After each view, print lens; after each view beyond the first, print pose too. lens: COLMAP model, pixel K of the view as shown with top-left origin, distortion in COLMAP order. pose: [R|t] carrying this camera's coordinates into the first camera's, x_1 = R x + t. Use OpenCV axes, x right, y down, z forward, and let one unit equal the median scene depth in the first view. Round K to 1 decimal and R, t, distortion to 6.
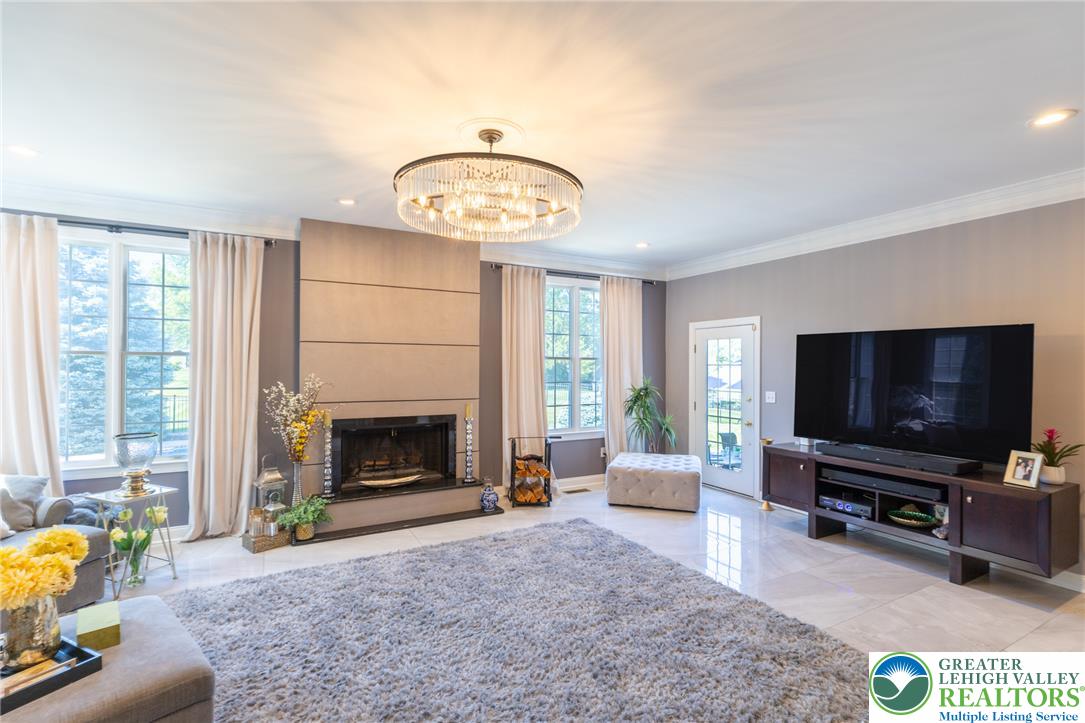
lens RADIAL K [[498.8, 0, 542.5], [0, 498.8, 361.5], [0, 0, 1]] dist [-0.000830, 0.000069]
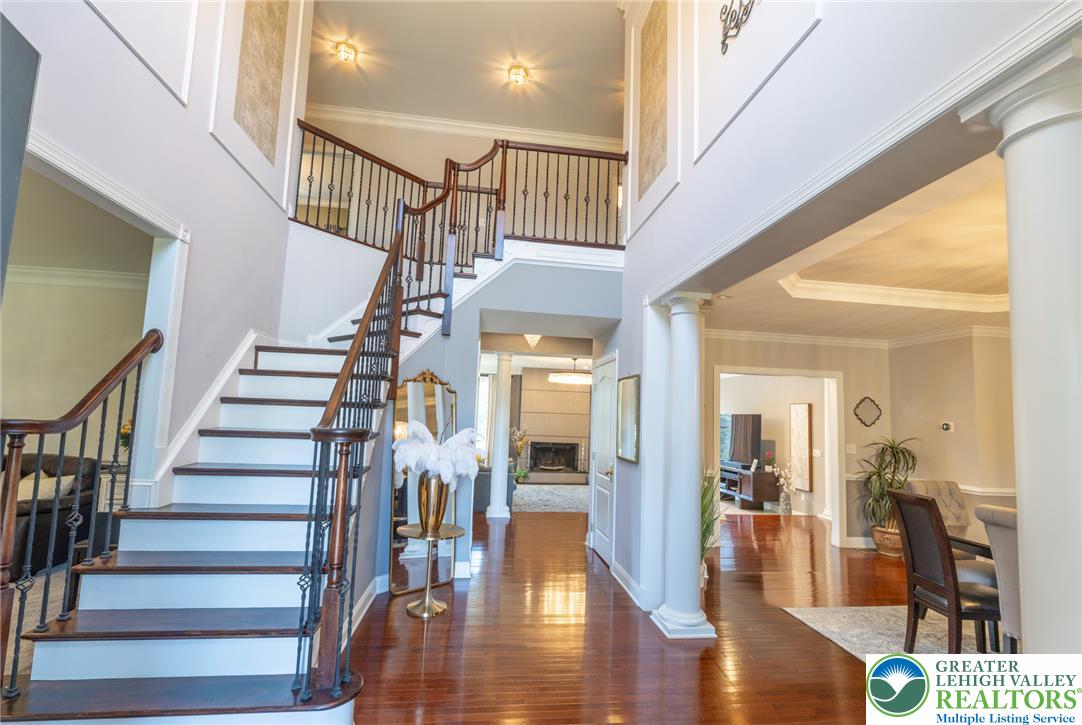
lens RADIAL K [[497.4, 0, 541.0], [0, 497.4, 362.5], [0, 0, 1]] dist [-0.000830, 0.000069]
pose [[0.930825, -0.011379, -0.365289, 0.638757], [-0.031223, 0.993385, -0.110508, -0.012147], [0.364130, 0.114269, 0.924312, -1.571012]]
